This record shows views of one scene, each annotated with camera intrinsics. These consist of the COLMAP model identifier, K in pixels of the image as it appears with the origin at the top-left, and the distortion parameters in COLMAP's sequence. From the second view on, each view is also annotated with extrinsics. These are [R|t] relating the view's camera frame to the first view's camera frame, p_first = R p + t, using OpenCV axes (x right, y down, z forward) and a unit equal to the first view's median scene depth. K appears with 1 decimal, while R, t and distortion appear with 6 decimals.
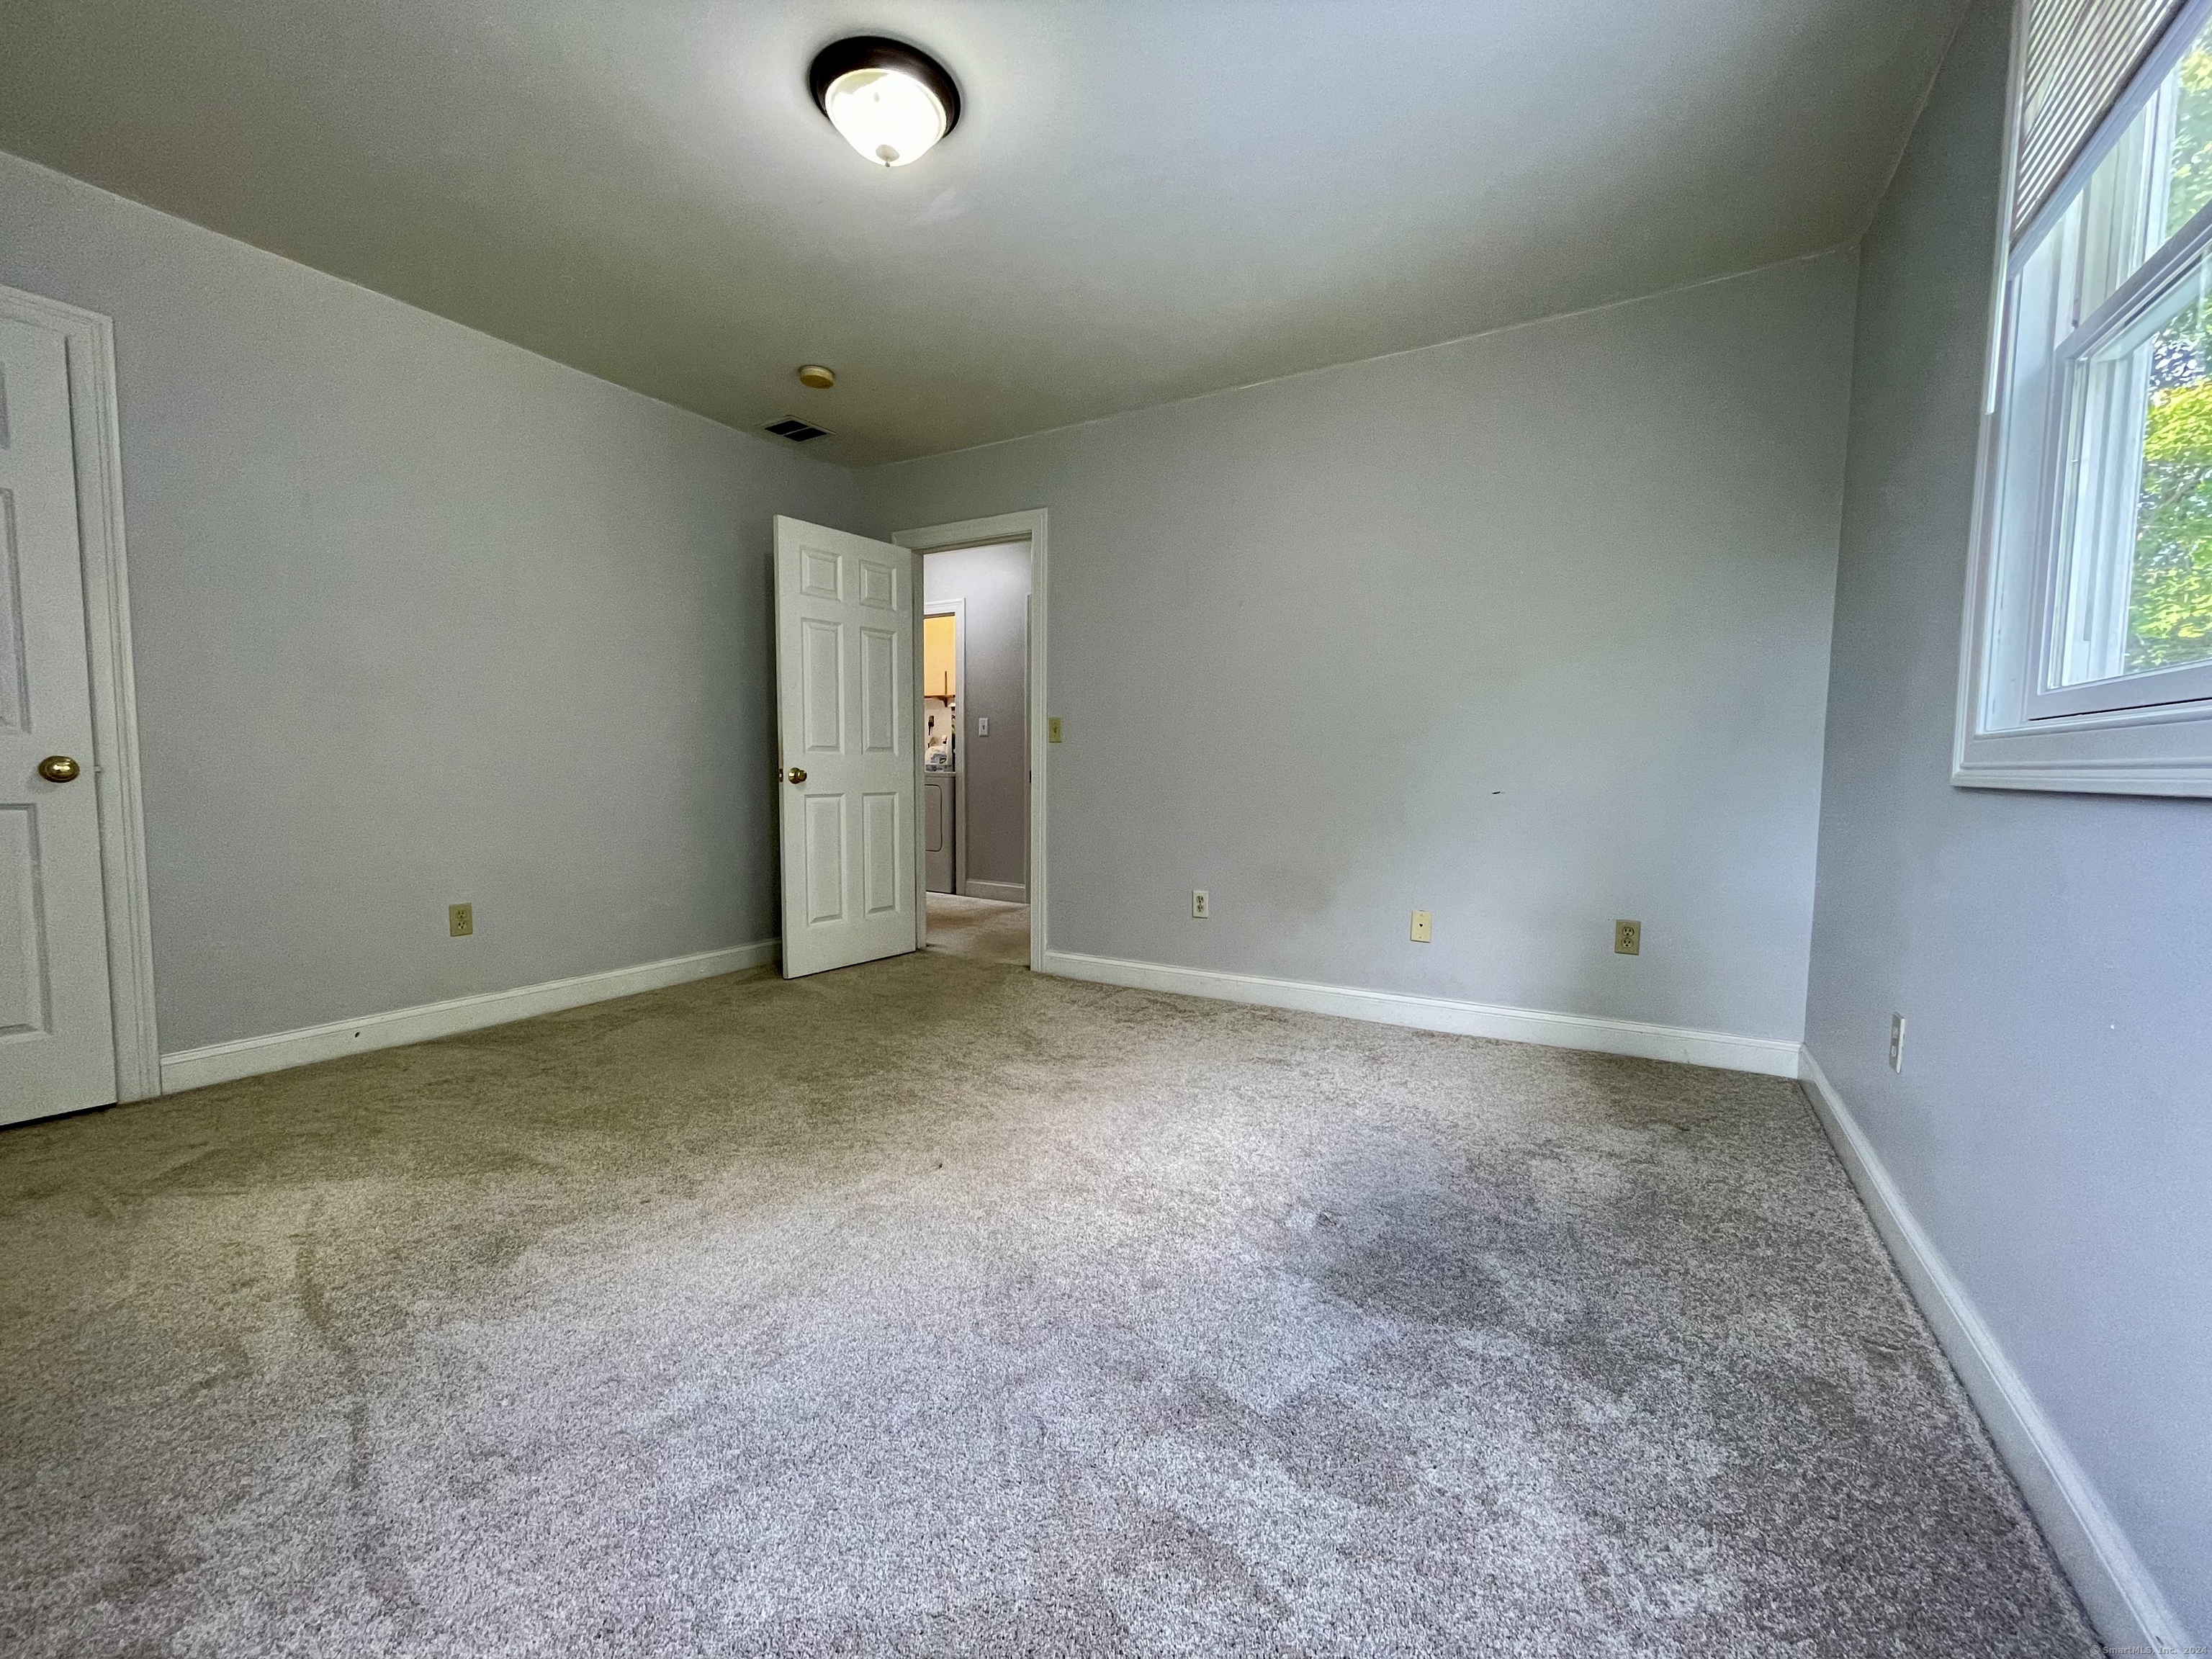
lens RADIAL K [[893.3, 0, 1107.2], [0, 893.3, 829.9], [0, 0, 1]] dist [-0.002289, -0.000290]
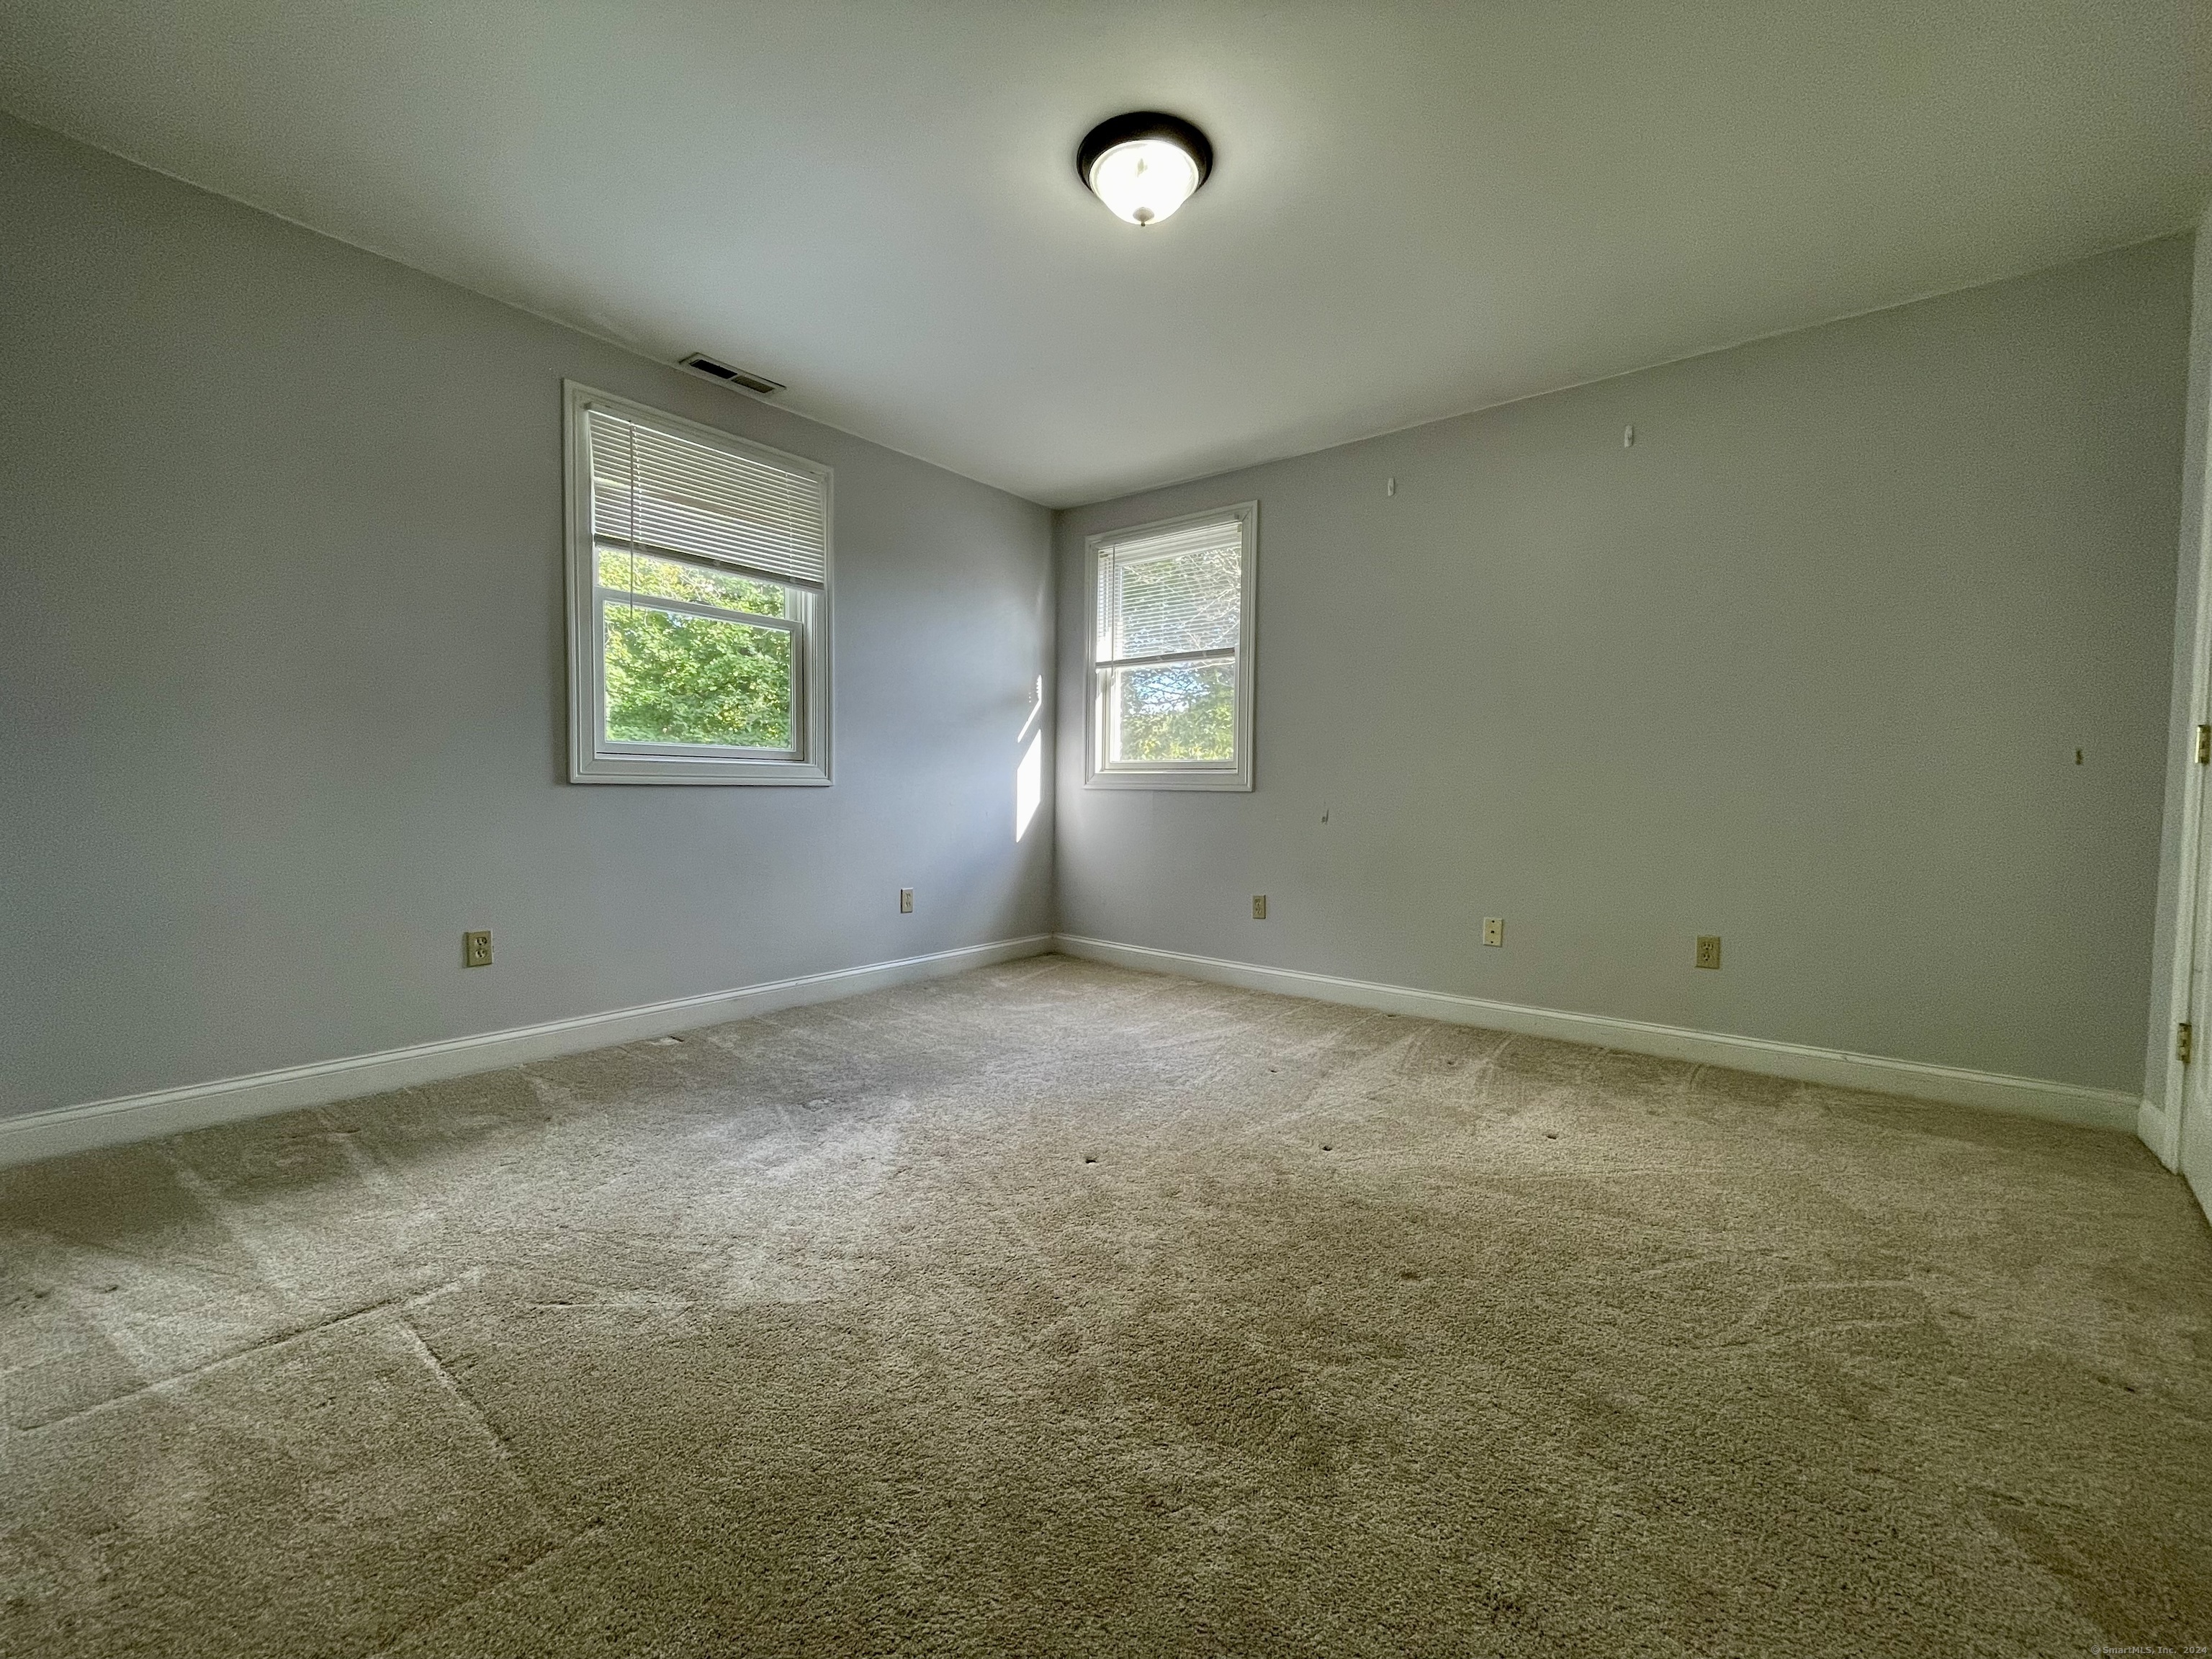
lens RADIAL K [[893.3, 0, 1107.2], [0, 893.3, 829.9], [0, 0, 1]] dist [-0.002289, -0.000290]
pose [[-0.989647, -0.032218, 0.139860, -0.221536], [-0.016041, 0.993203, 0.115287, -0.100555], [-0.142623, 0.111850, -0.983437, 1.456130]]
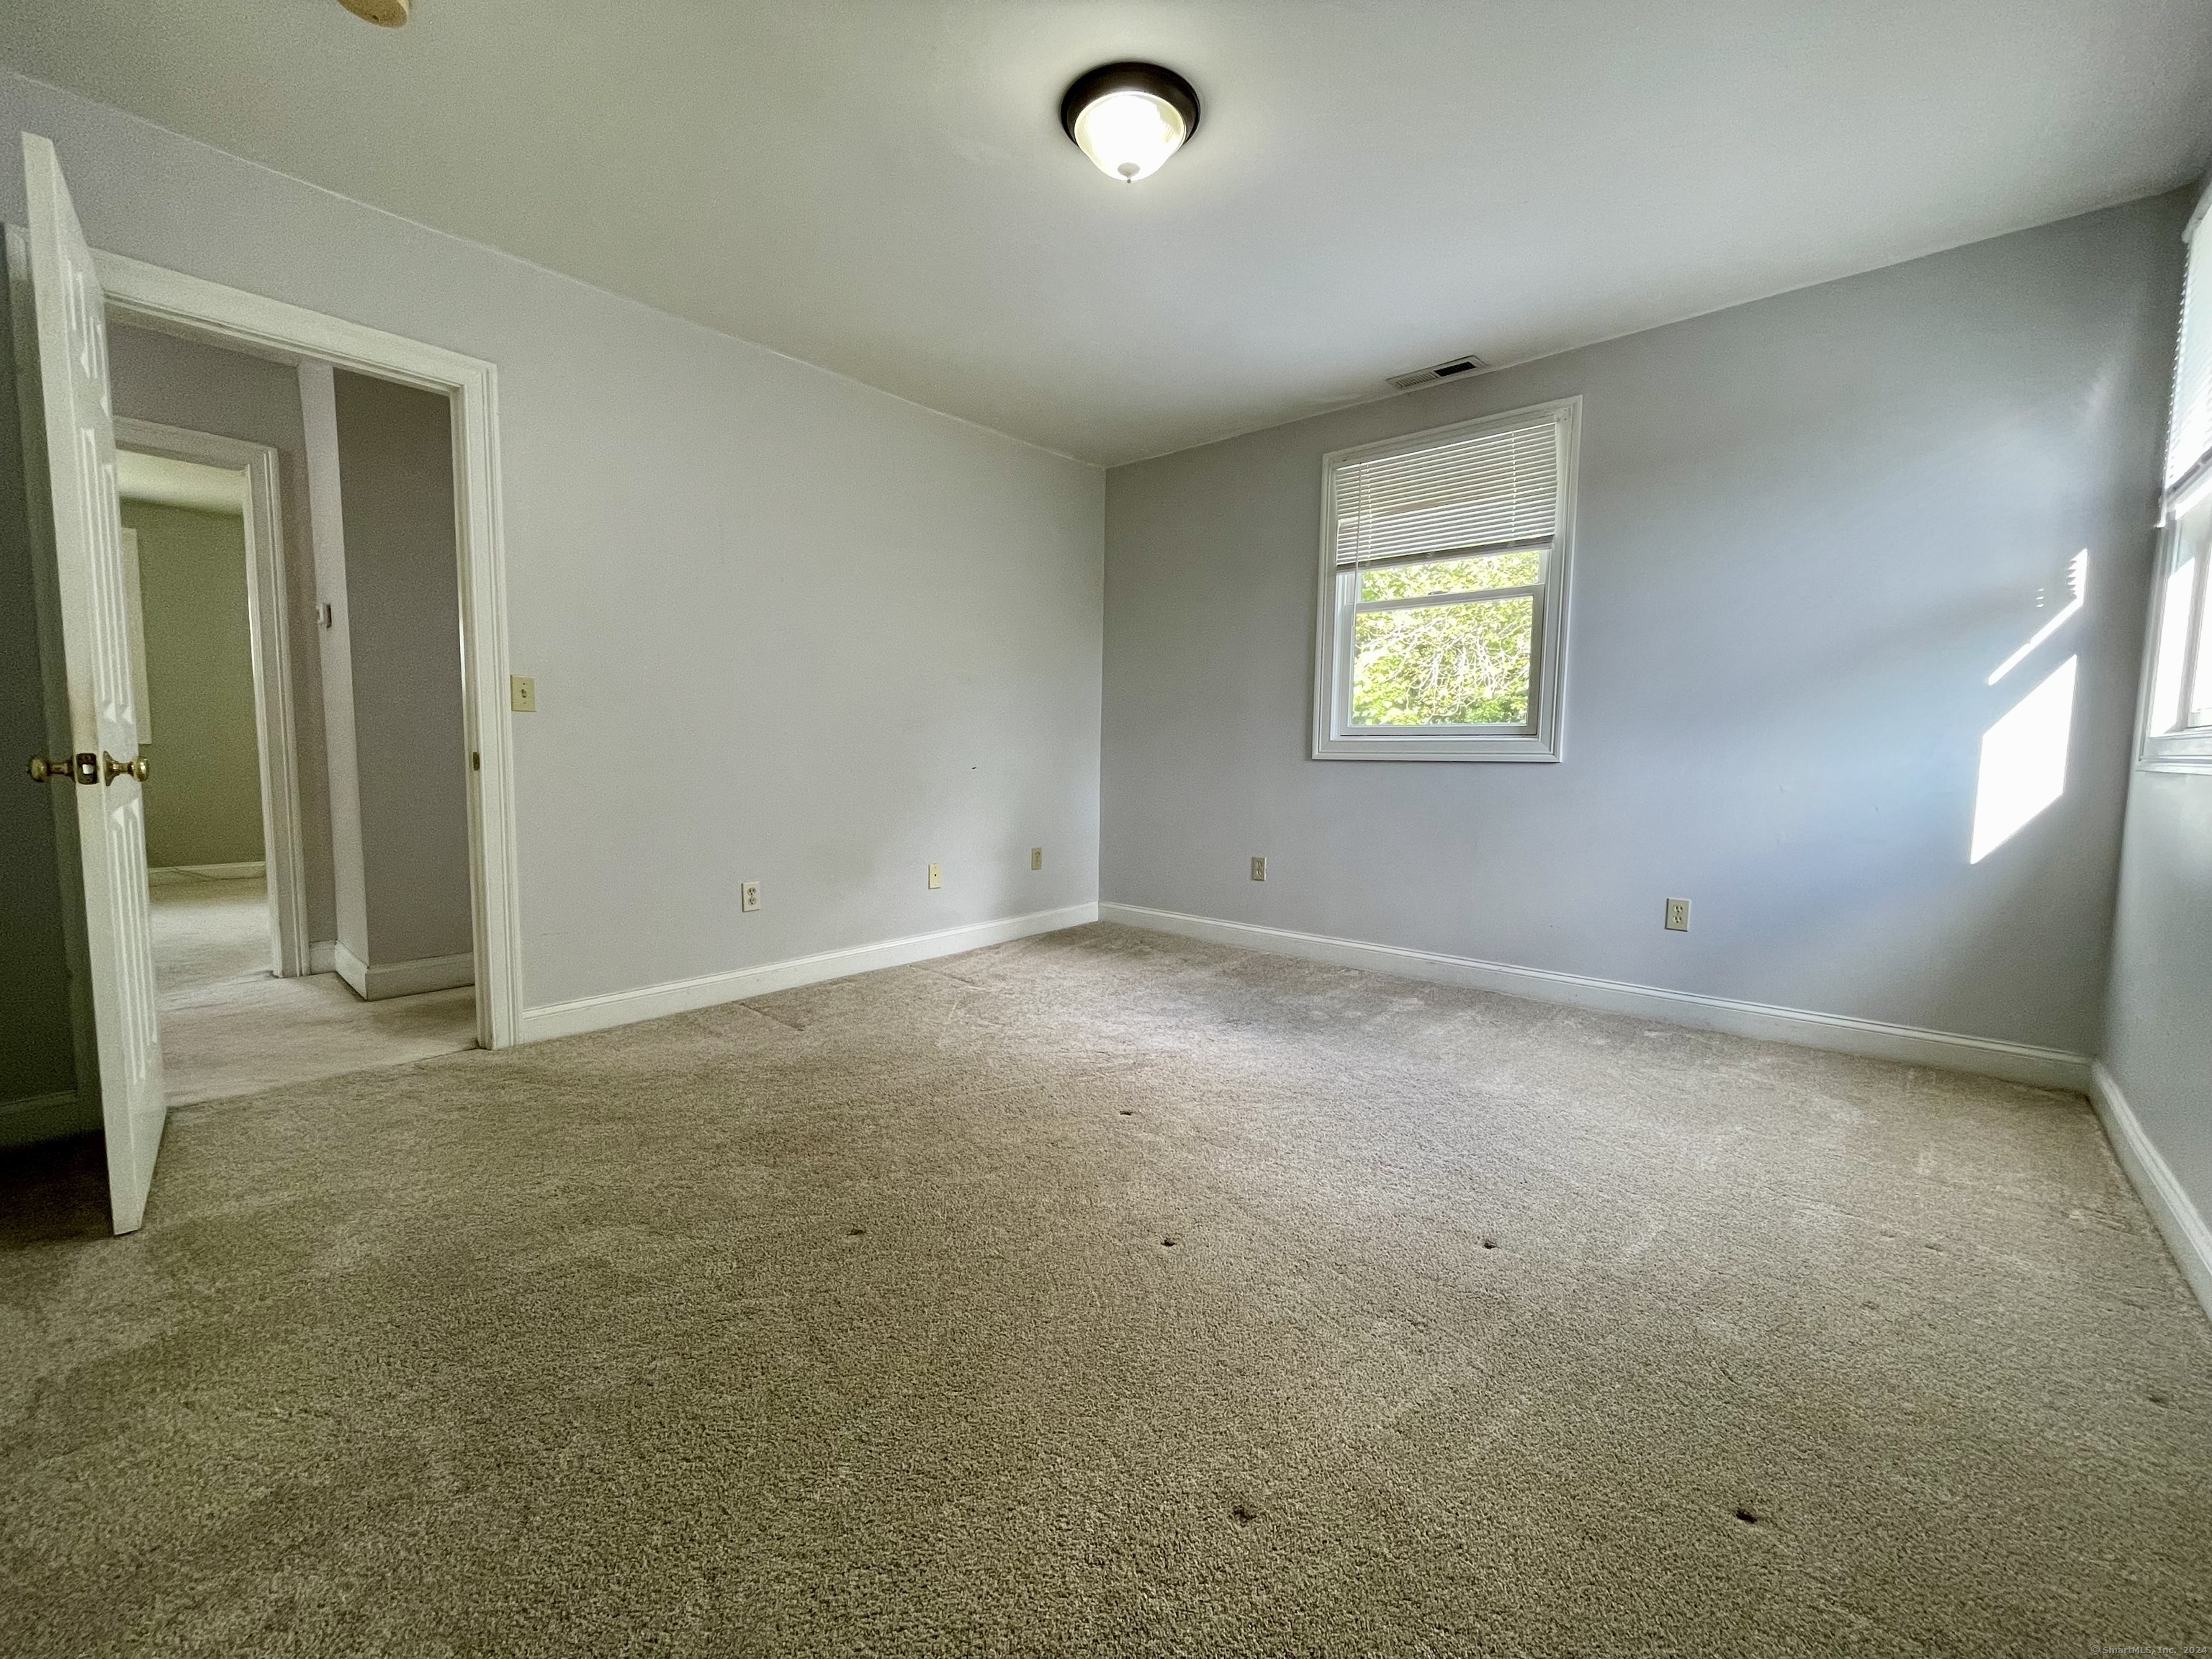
lens RADIAL K [[893.3, 0, 1107.2], [0, 893.3, 829.9], [0, 0, 1]] dist [-0.002289, -0.000290]
pose [[0.195953, -0.094314, 0.976067, -0.889686], [0.058860, 0.994701, 0.084298, -0.051700], [-0.978845, 0.040933, 0.200465, 0.561502]]
